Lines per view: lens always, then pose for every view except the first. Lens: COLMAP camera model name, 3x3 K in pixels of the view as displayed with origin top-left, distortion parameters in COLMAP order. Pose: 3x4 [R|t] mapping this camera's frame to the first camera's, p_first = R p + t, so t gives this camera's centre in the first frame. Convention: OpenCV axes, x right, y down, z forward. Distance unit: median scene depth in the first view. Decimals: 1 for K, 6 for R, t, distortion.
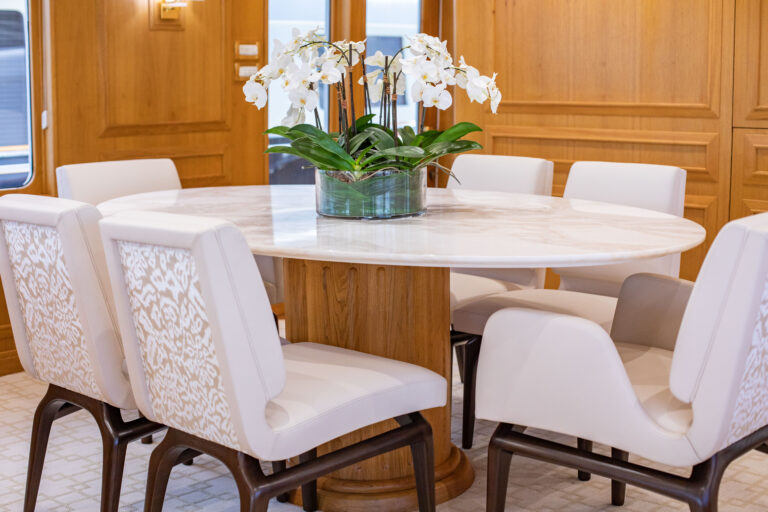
lens RADIAL K [[1119.8, 0, 384.0], [0, 1119.8, 256.0], [0, 0, 1]] dist [-0.159337, 0.013951]
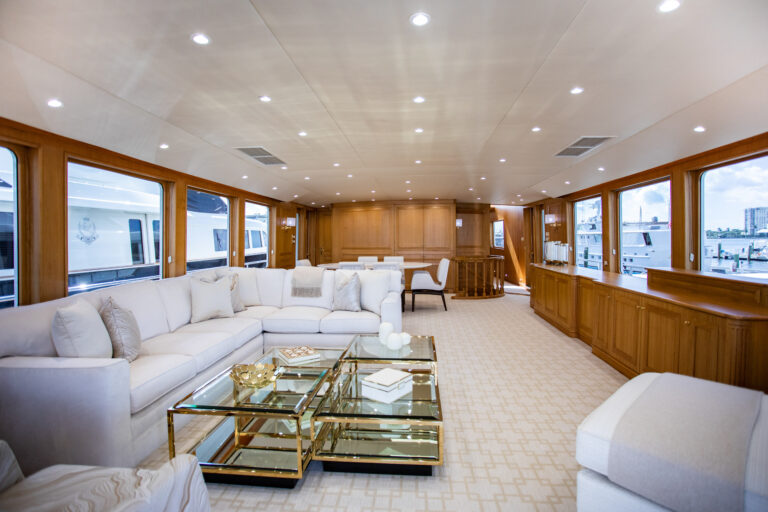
lens RADIAL K [[376.9, 0, 384.0], [0, 376.9, 256.0], [0, 0, 1]] dist [0.001040, 0.000062]
pose [[0.778958, -0.024623, 0.626593, -1.344866], [0.097973, 0.991736, -0.082825, 0.097119], [-0.619376, 0.125907, 0.774933, -0.692786]]
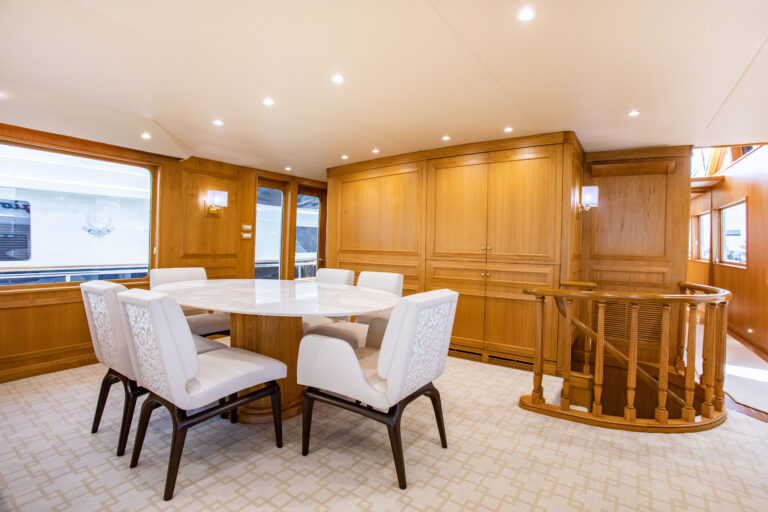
lens RADIAL K [[375.9, 0, 384.0], [0, 375.9, 256.0], [0, 0, 1]] dist [-0.039077, -0.000084]
pose [[0.988567, 0.023284, 0.148971, 0.114580], [-0.003940, 0.991656, -0.128853, -0.010921], [-0.150728, 0.126793, 0.980410, 0.171937]]
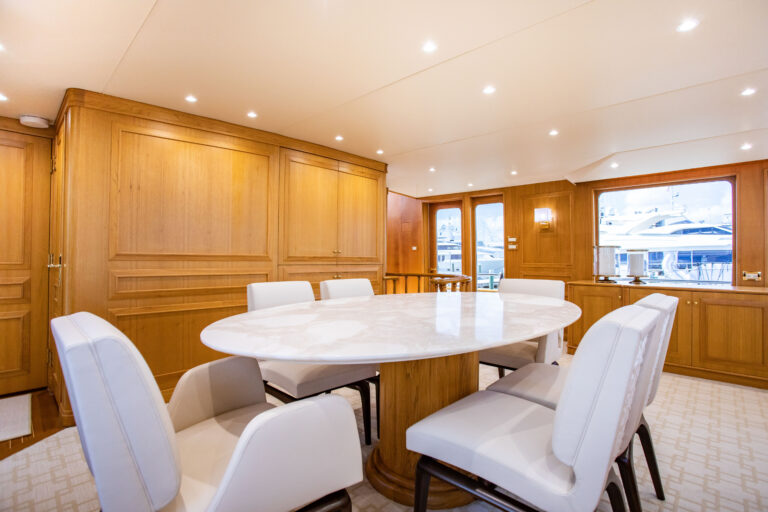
lens RADIAL K [[376.9, 0, 384.0], [0, 376.9, 256.0], [0, 0, 1]] dist [0.001040, 0.000062]
pose [[0.032477, 0.008270, 0.999438, -0.615411], [0.139416, 0.990152, -0.012723, -0.132472], [-0.989701, 0.139751, 0.031004, 1.061466]]
